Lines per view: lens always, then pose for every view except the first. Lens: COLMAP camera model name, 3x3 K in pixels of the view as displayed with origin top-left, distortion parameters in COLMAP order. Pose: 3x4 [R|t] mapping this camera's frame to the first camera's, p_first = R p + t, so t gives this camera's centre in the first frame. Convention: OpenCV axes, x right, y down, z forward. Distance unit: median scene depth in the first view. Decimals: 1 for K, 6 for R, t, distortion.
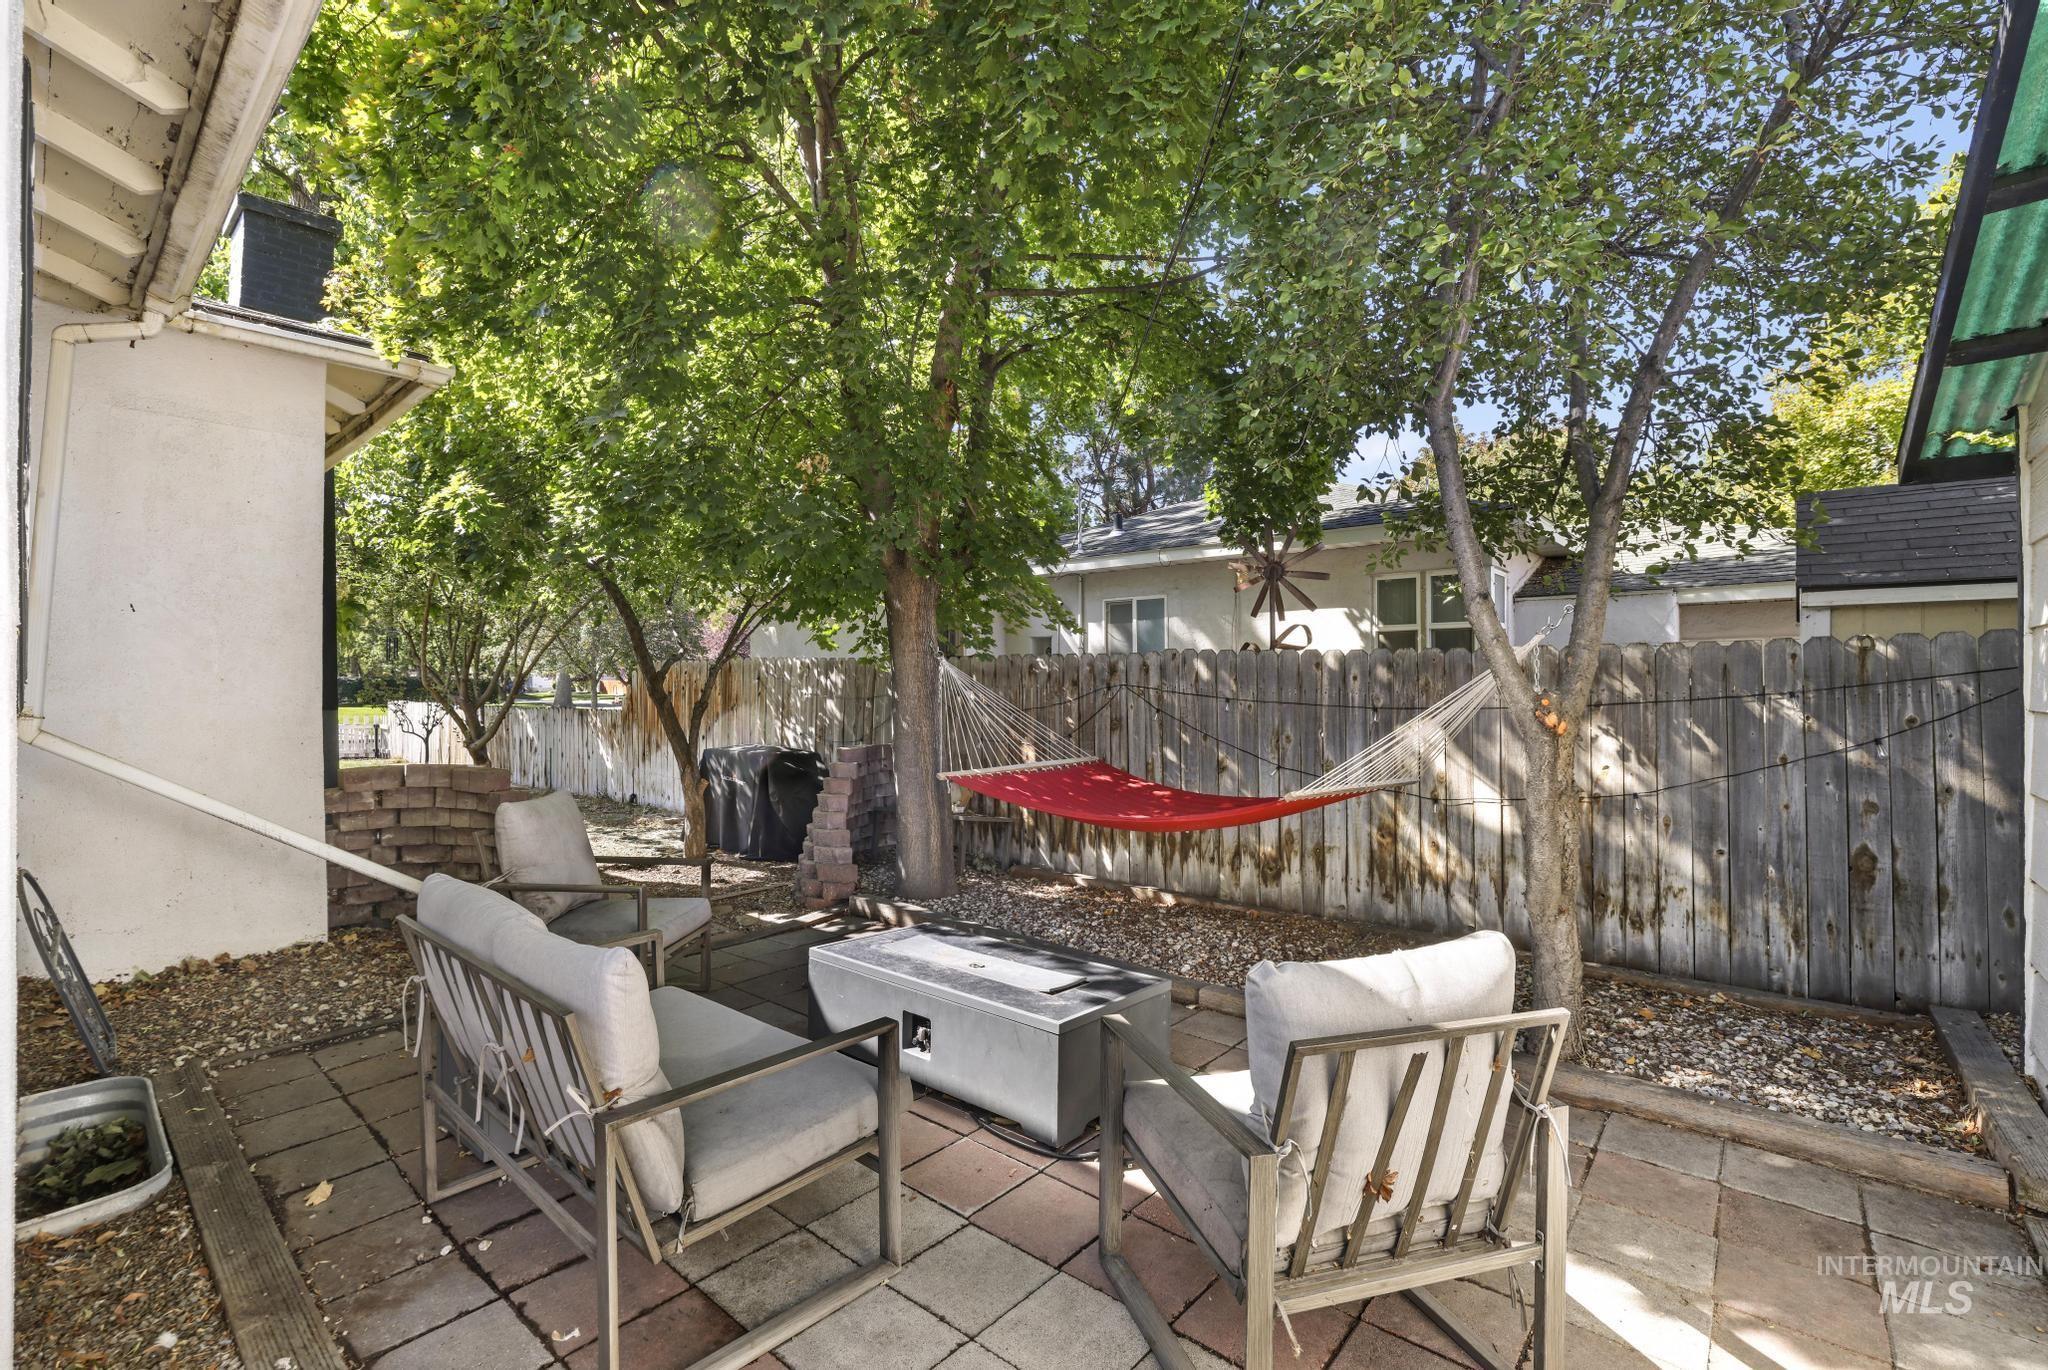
lens RADIAL K [[910.0, 0, 1020.2], [0, 910.0, 674.3], [0, 0, 1]] dist [-0.038547, 0.000060]
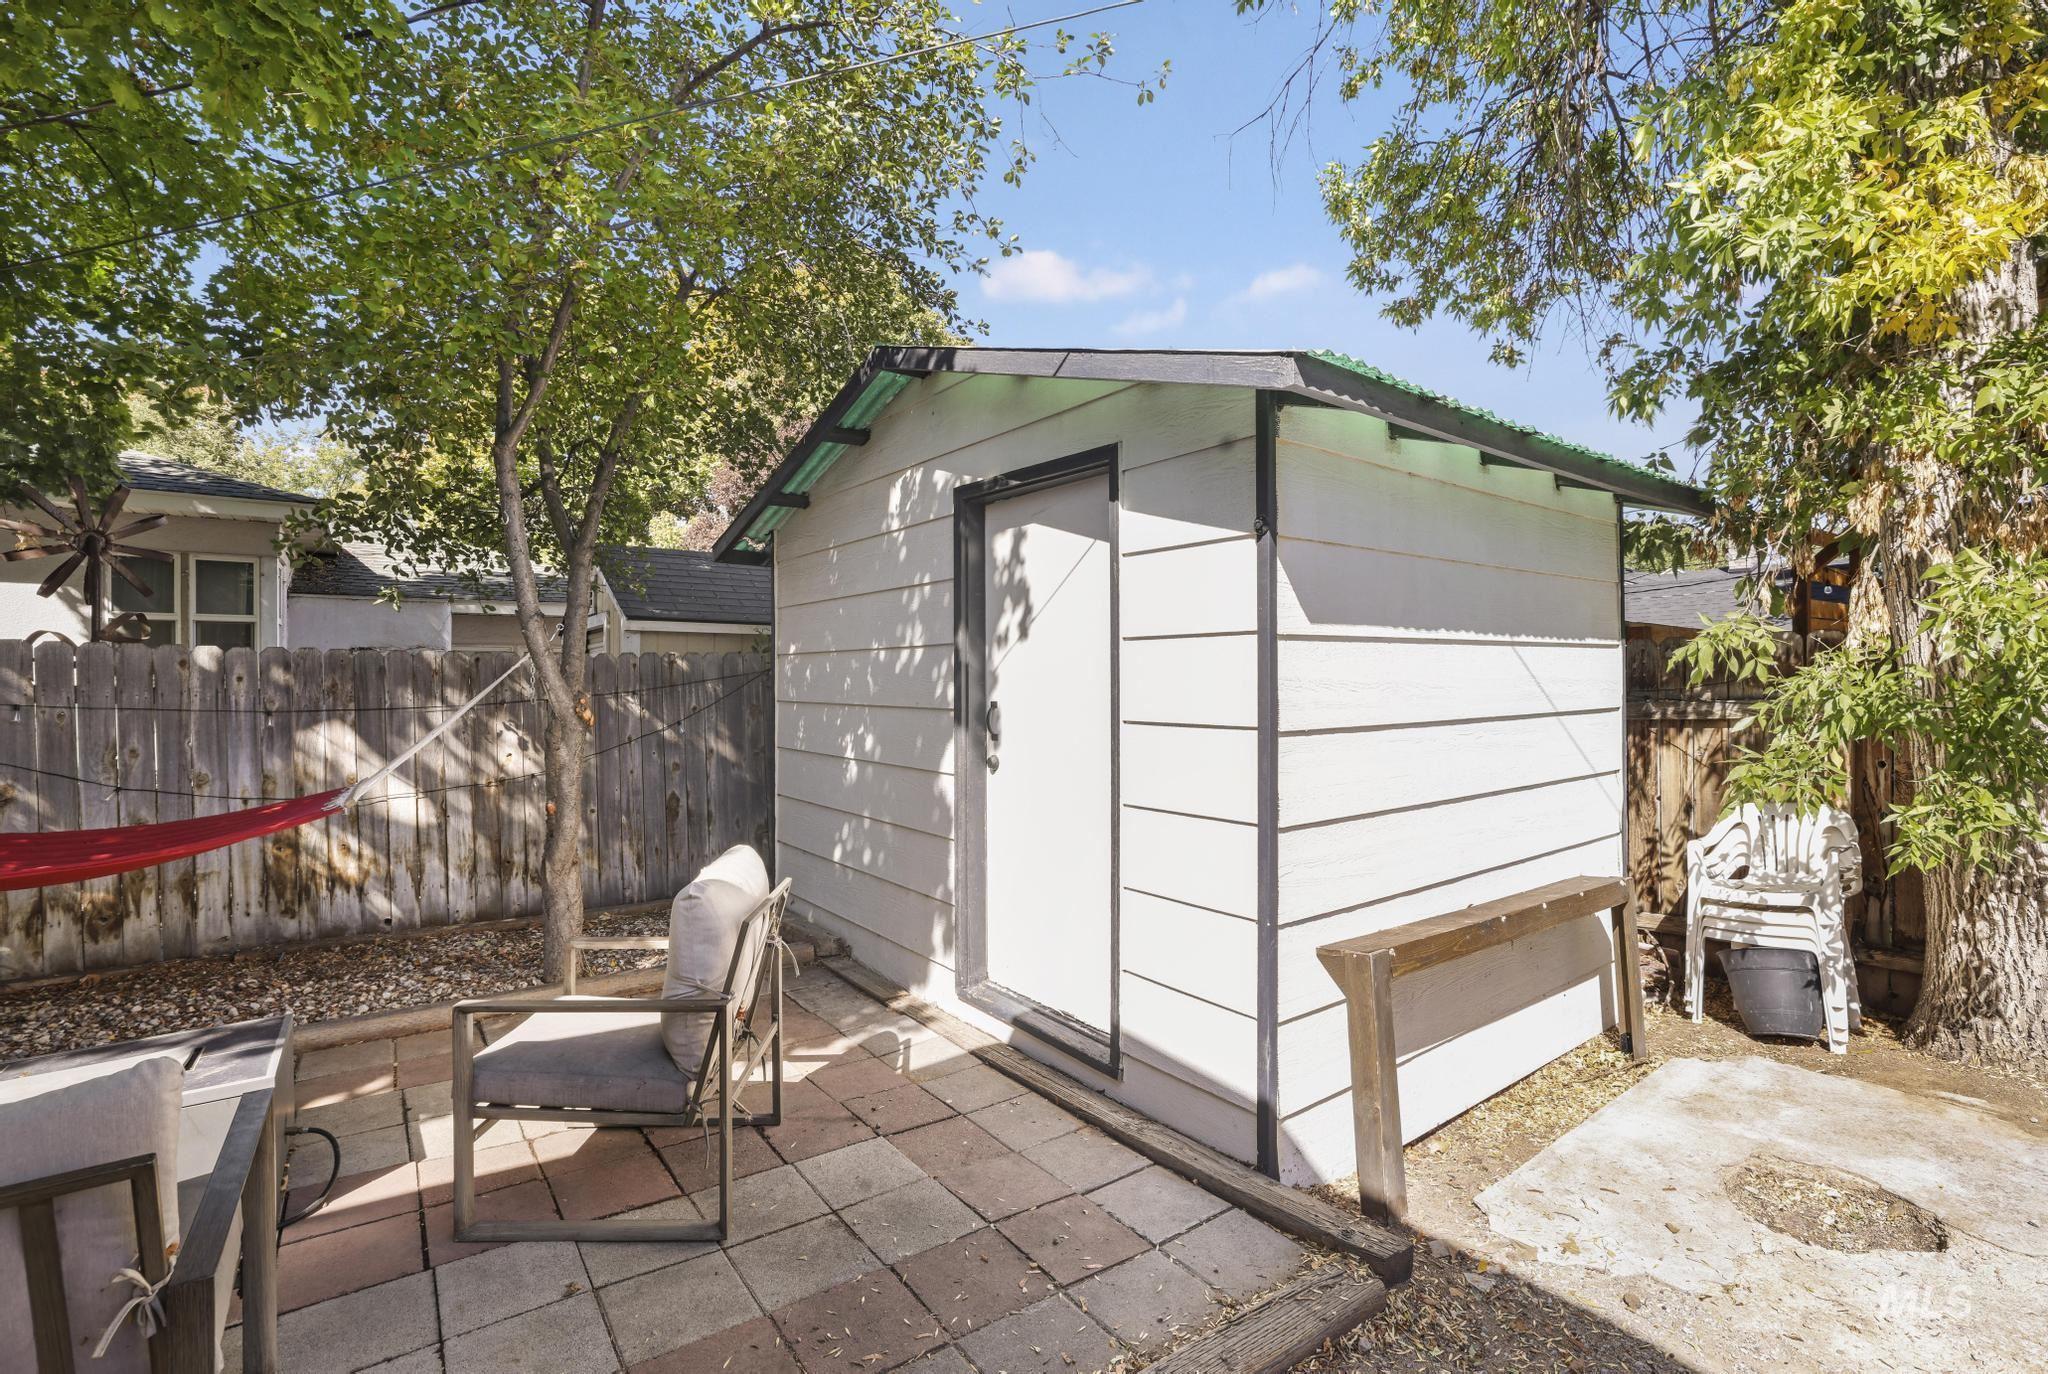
lens RADIAL K [[894.0, 0, 1024.9], [0, 894.0, 671.8], [0, 0, 1]] dist [-0.033159, 0.008185]
pose [[0.236517, 0.012064, 0.971553, -0.312827], [-0.012112, 0.999882, -0.009467, -0.004518], [-0.971552, -0.009528, 0.236635, 0.044749]]
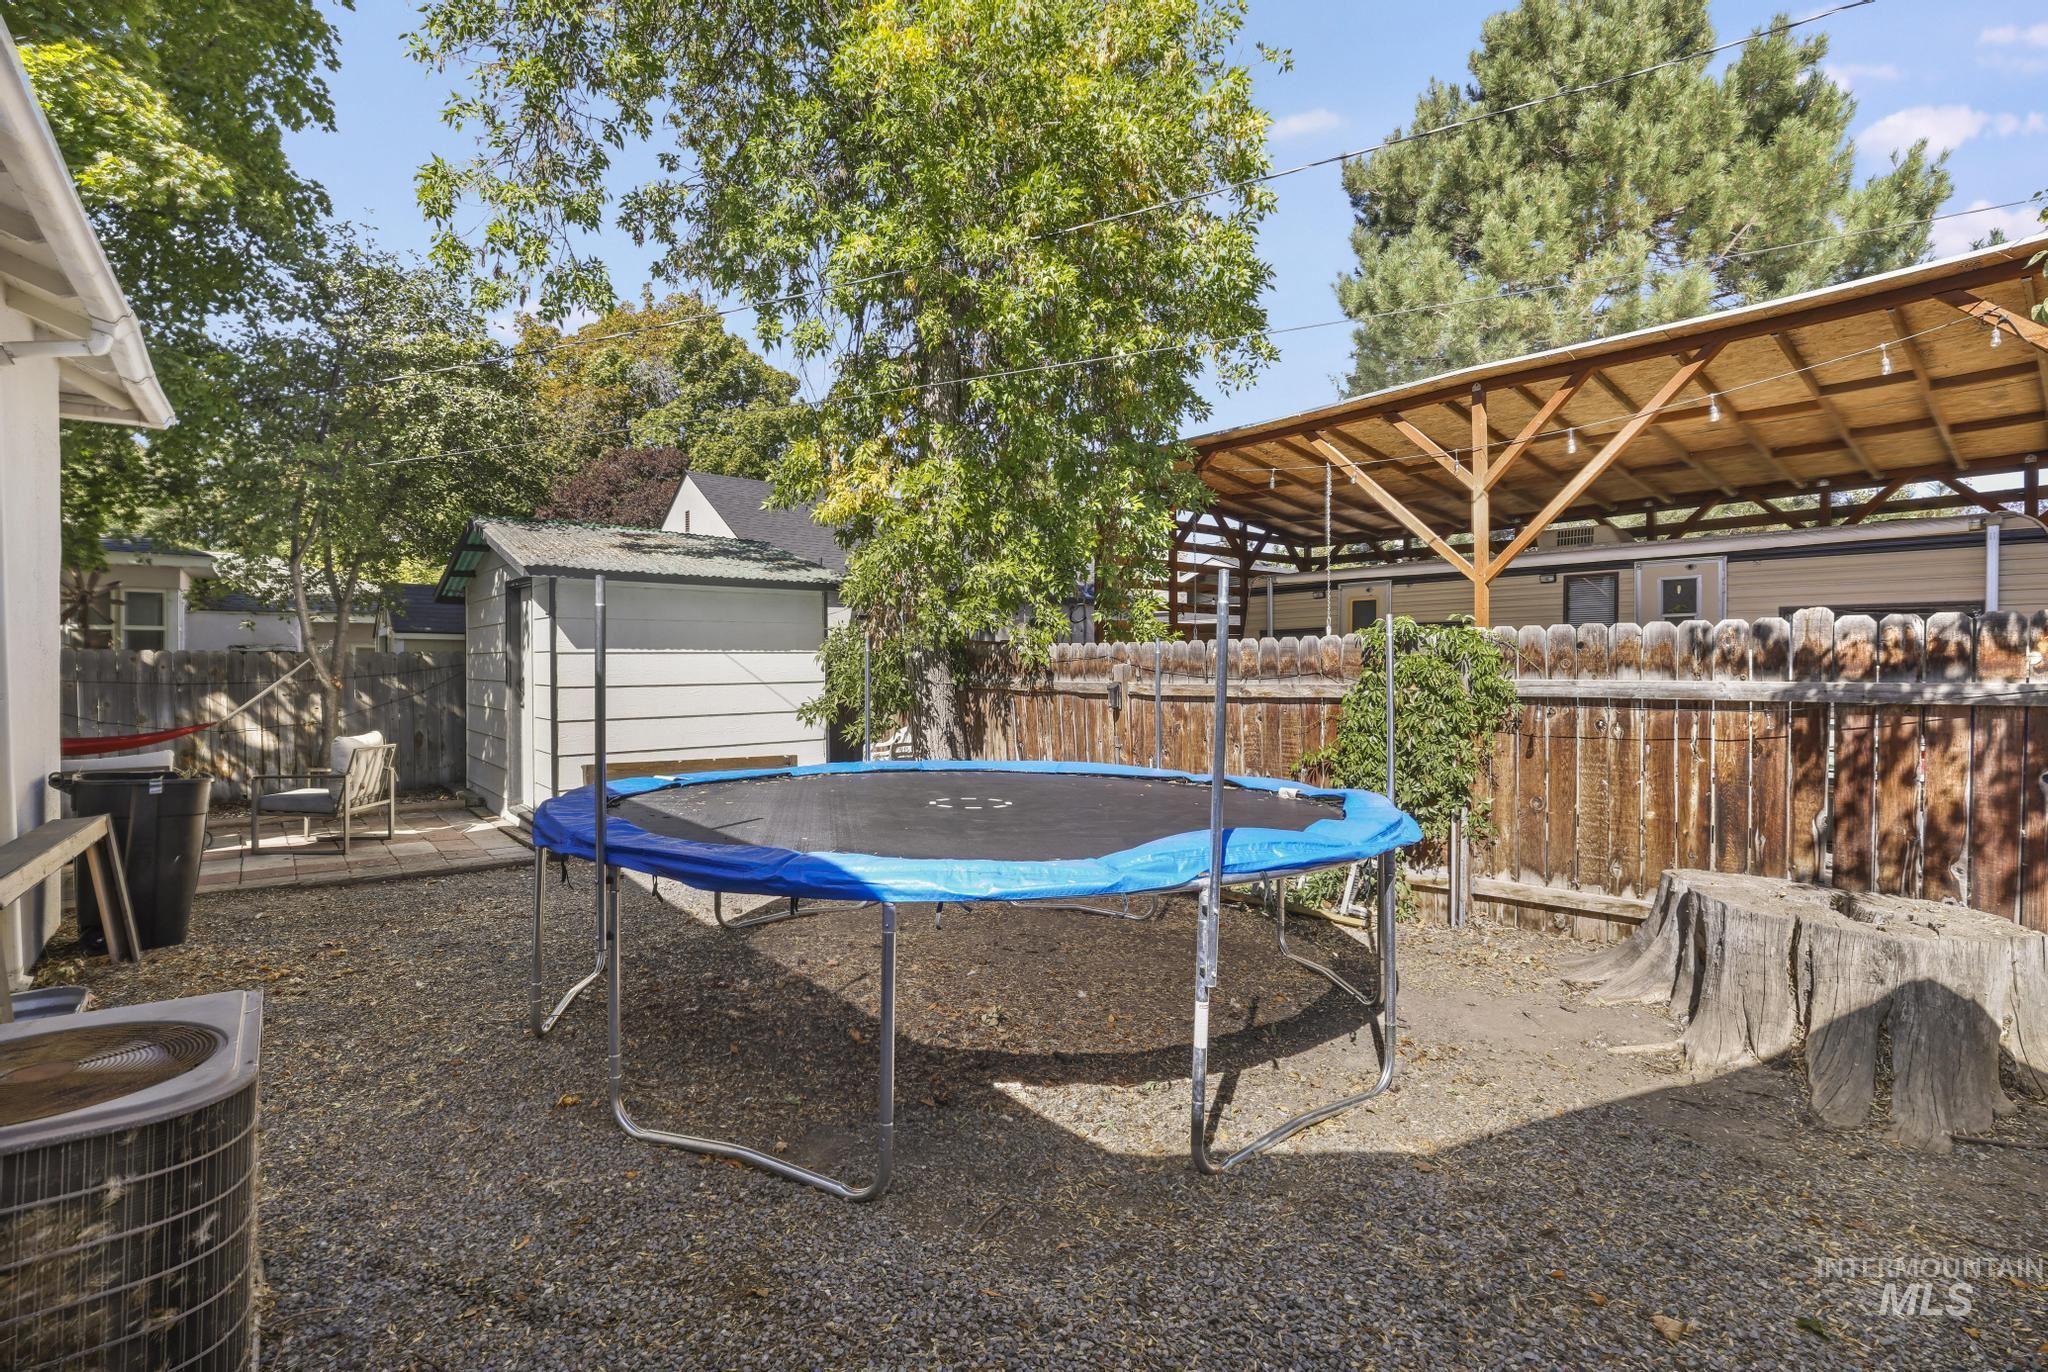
lens RADIAL K [[910.0, 0, 1020.2], [0, 910.0, 675.3], [0, 0, 1]] dist [-0.038547, 0.000060]
pose [[0.168591, 0.001623, 0.985685, -1.083510], [-0.012270, 0.999925, 0.000452, -0.000935], [-0.985610, -0.012170, 0.168599, -0.952968]]
